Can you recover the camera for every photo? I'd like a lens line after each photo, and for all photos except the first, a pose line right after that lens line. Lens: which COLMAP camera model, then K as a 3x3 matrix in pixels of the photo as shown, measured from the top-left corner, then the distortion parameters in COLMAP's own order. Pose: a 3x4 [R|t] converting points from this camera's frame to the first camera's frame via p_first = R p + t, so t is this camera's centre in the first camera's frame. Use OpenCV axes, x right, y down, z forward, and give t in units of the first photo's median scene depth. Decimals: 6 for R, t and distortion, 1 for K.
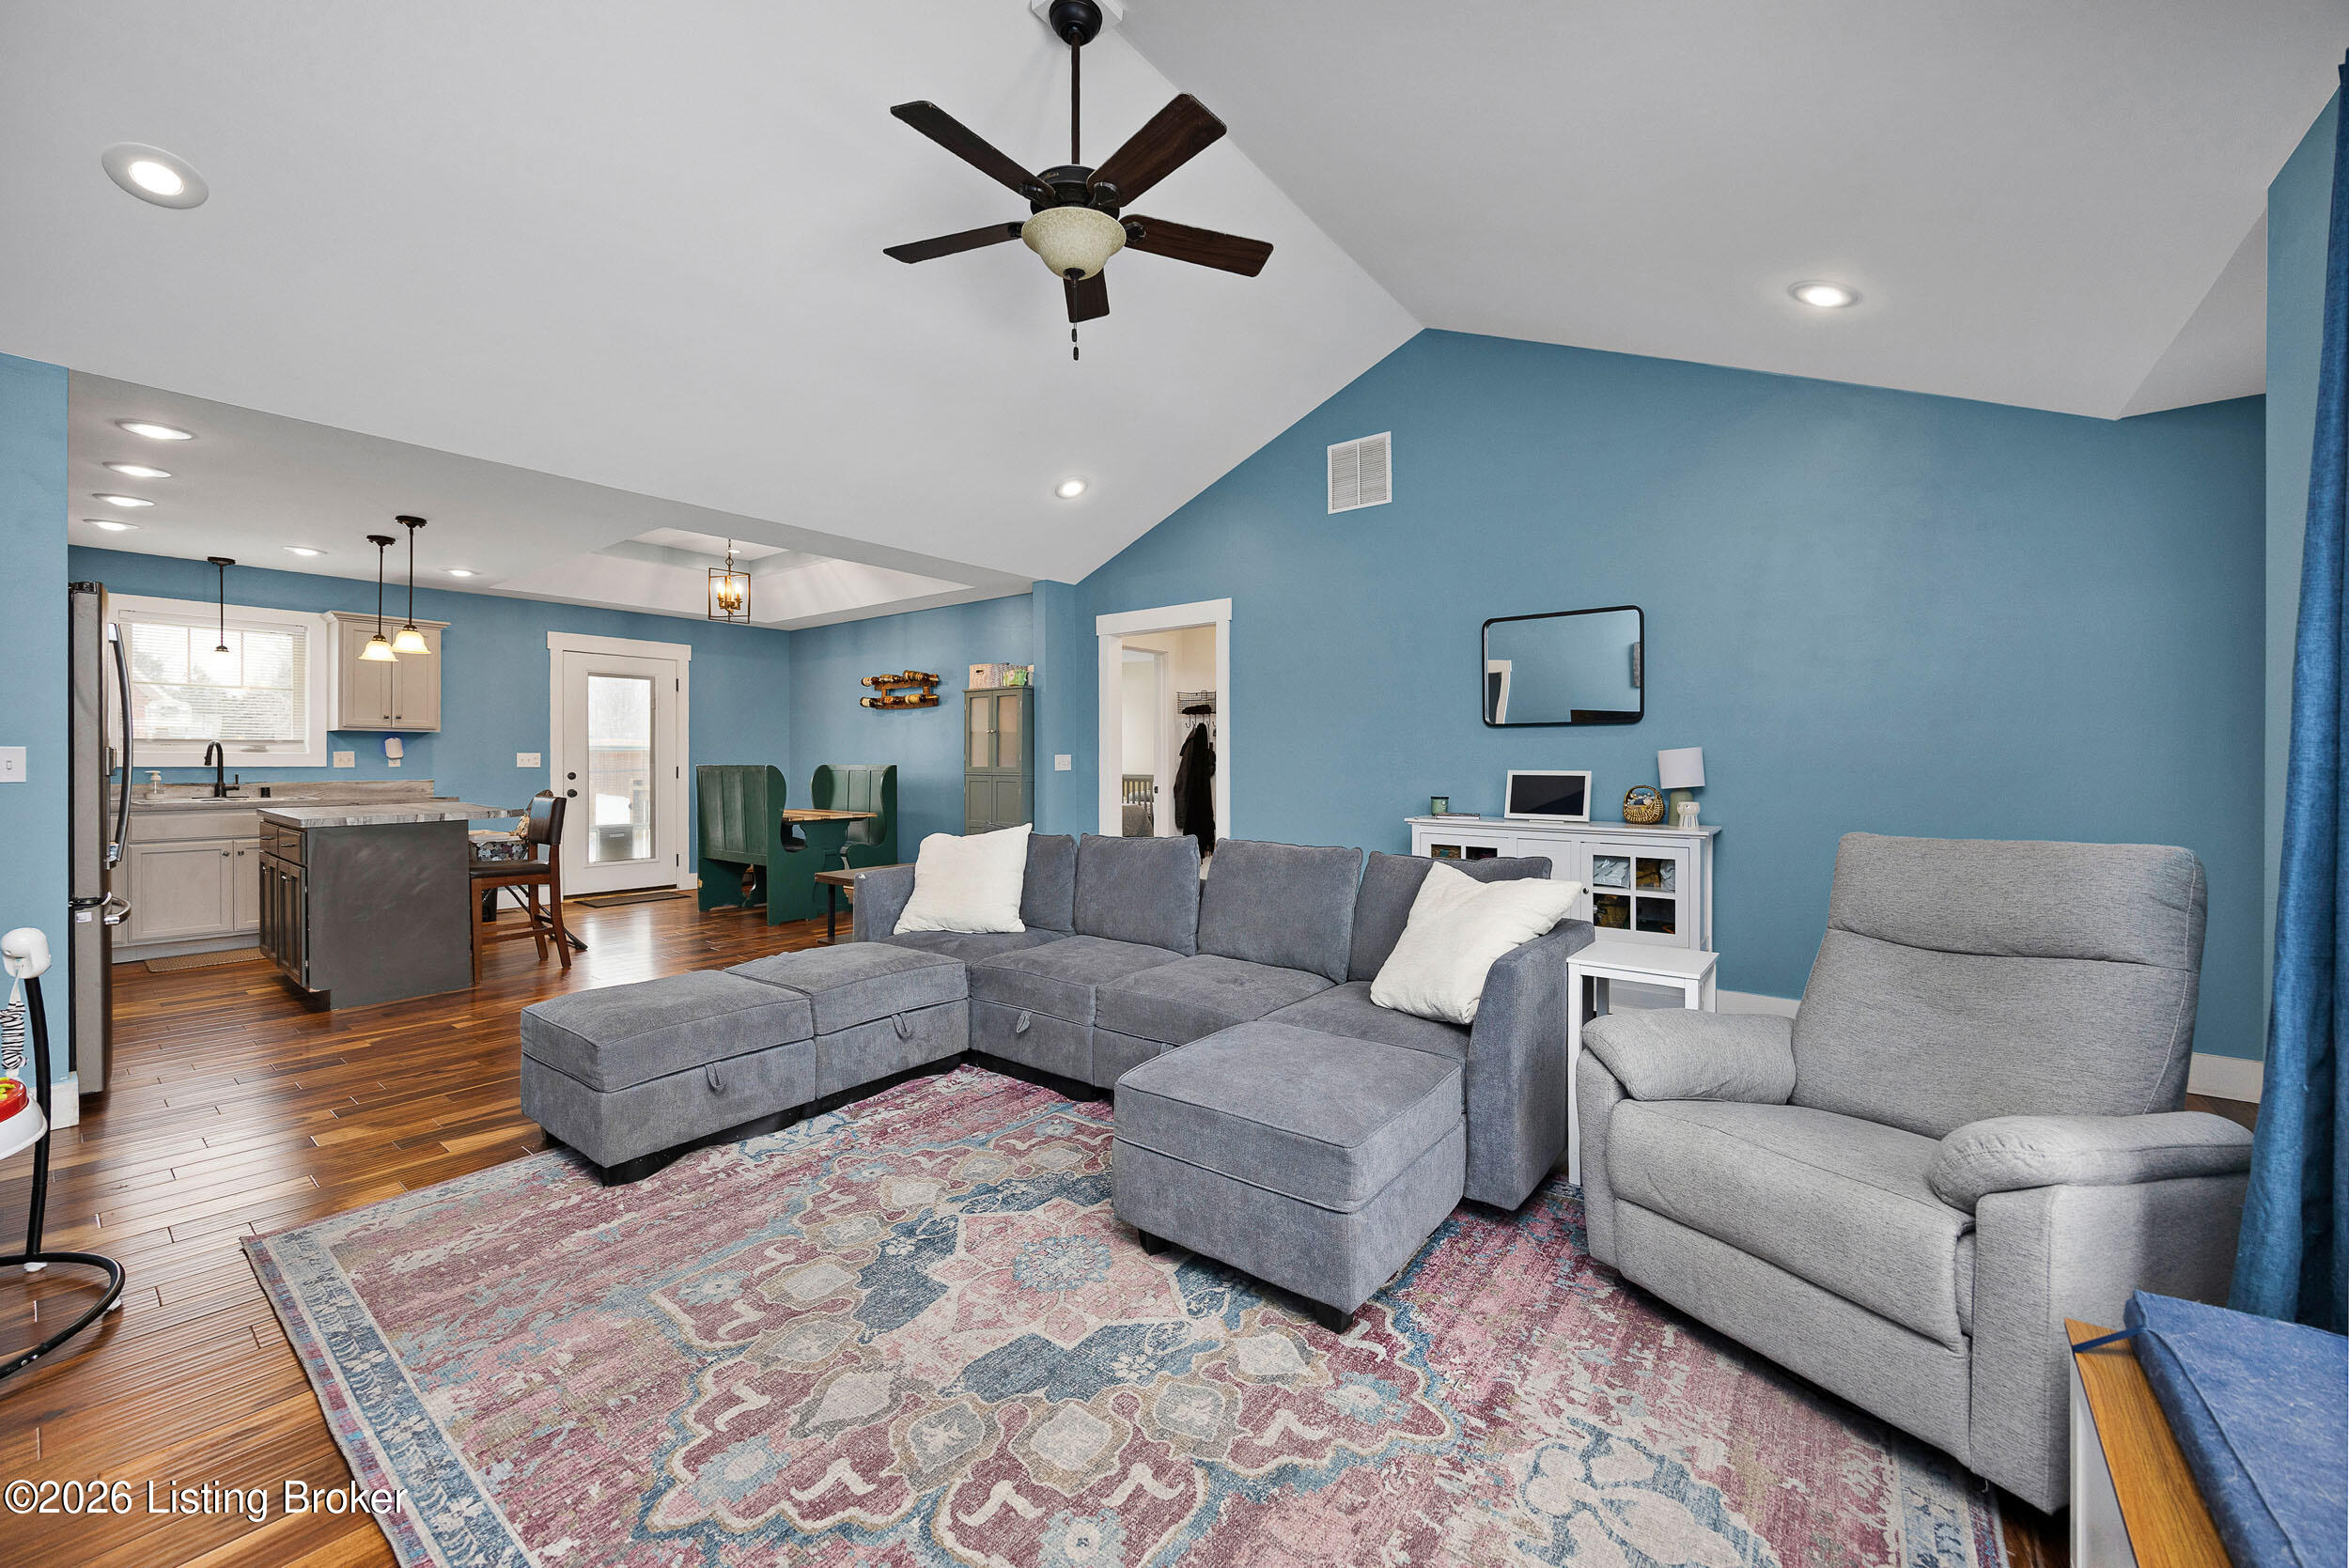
lens RADIAL K [[916.2, 0, 1169.6], [0, 916.2, 762.8], [0, 0, 1]] dist [-0.007719, -0.000035]
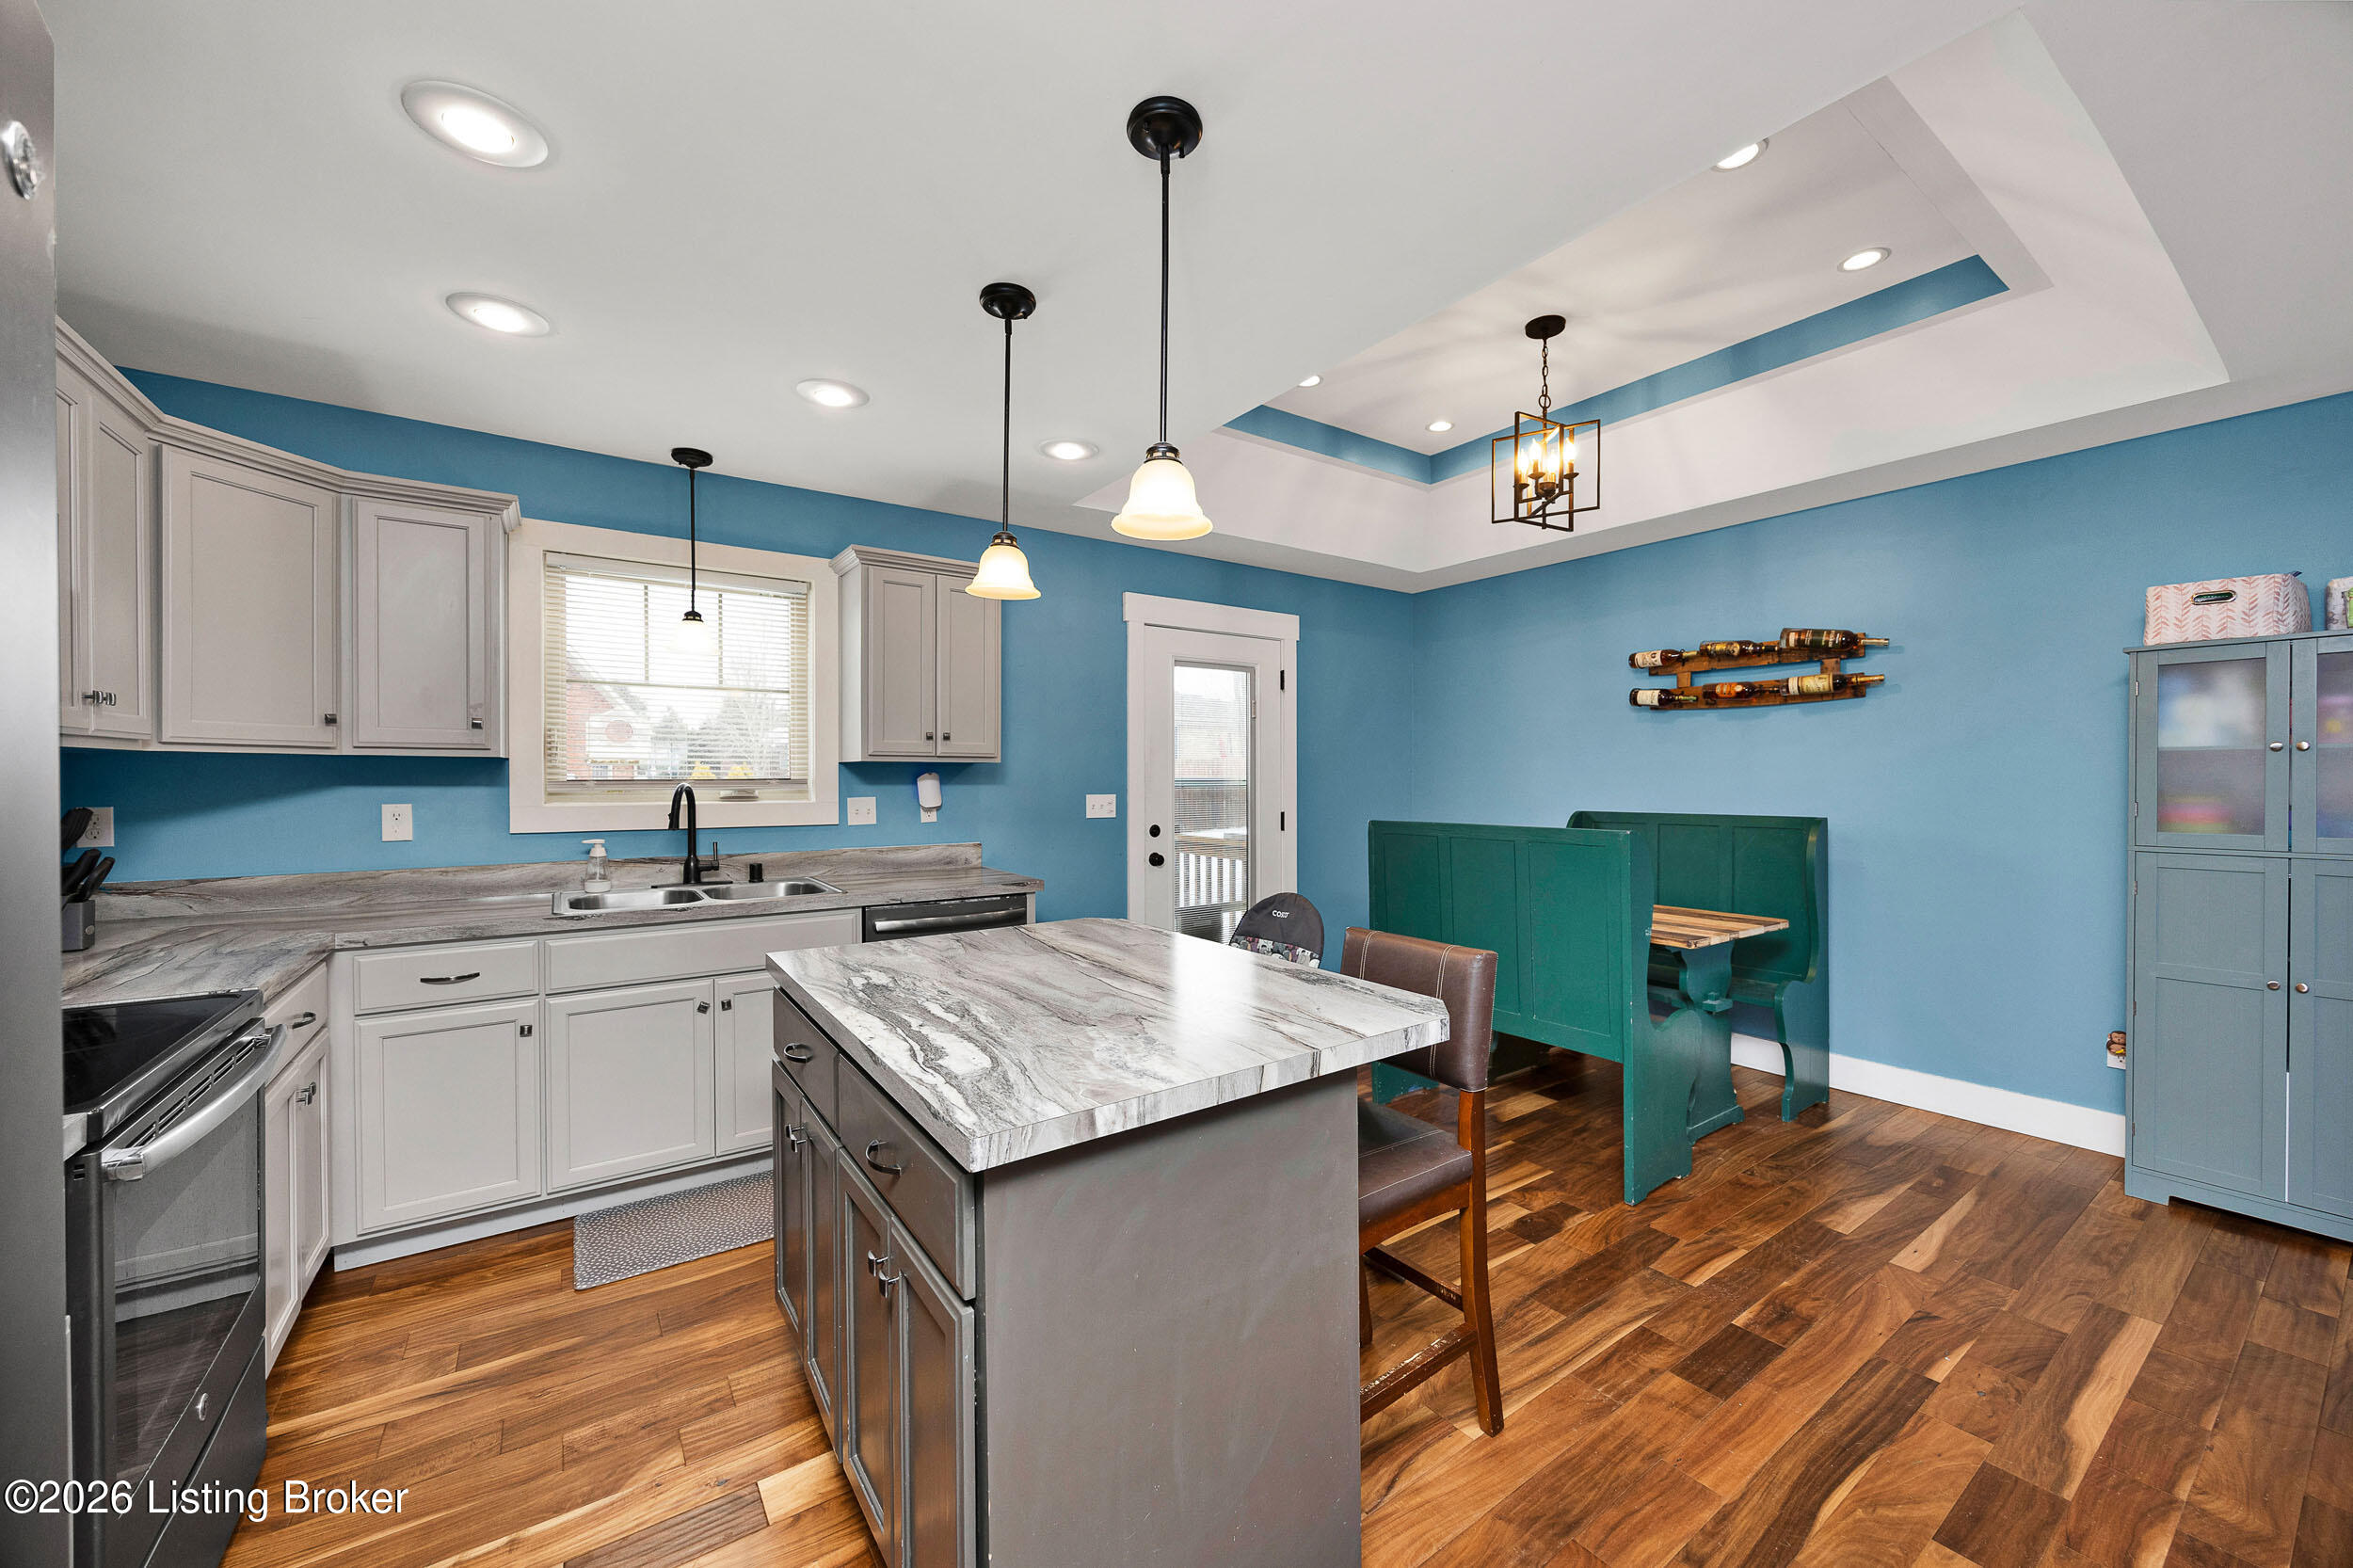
lens RADIAL K [[902.9, 0, 1184.3], [0, 902.9, 774.8], [0, 0, 1]] dist [-0.001418, 0.000038]
pose [[0.957067, -0.004927, -0.289825, -0.689329], [0.003421, 0.999978, -0.005703, -0.028813], [0.289846, 0.004467, 0.957063, 0.645648]]
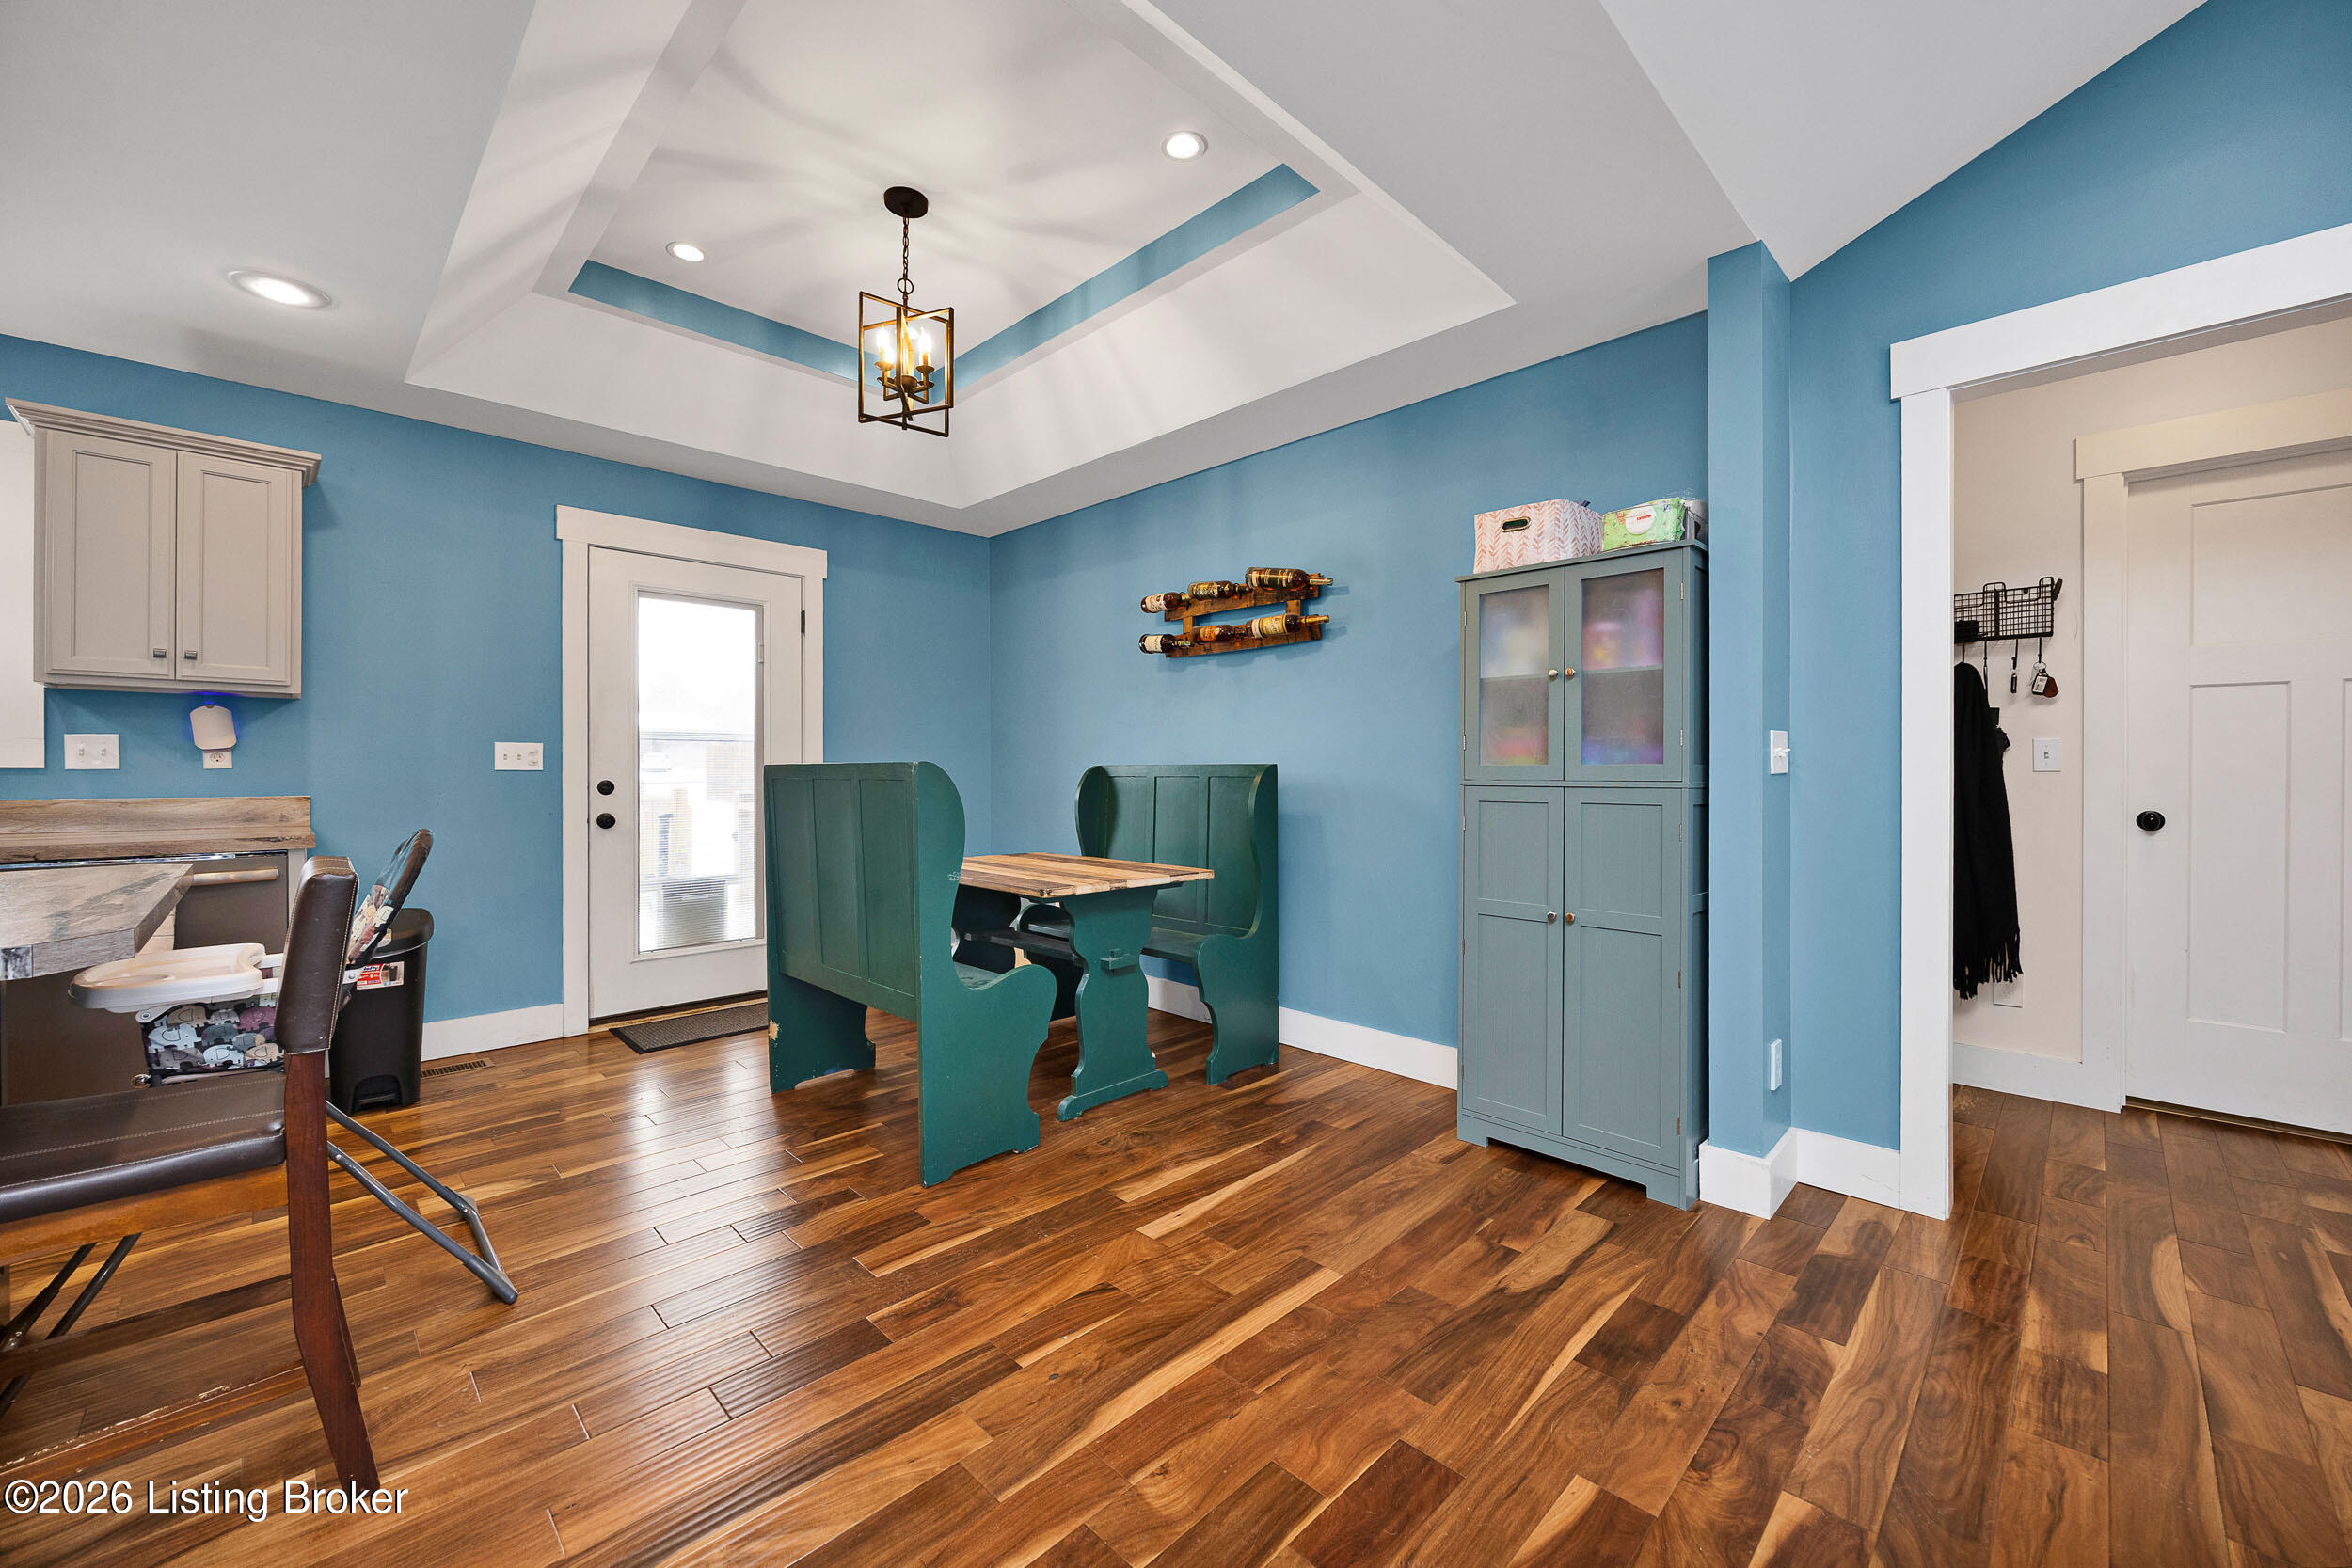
lens RADIAL K [[926.7, 0, 1189.9], [0, 926.7, 765.9], [0, 0, 1]] dist [-0.001109, -0.000079]
pose [[0.992674, -0.001173, -0.120821, -0.391207], [0.000400, 0.999979, -0.006429, 0.008250], [0.120826, 0.006334, 0.992654, 0.772869]]
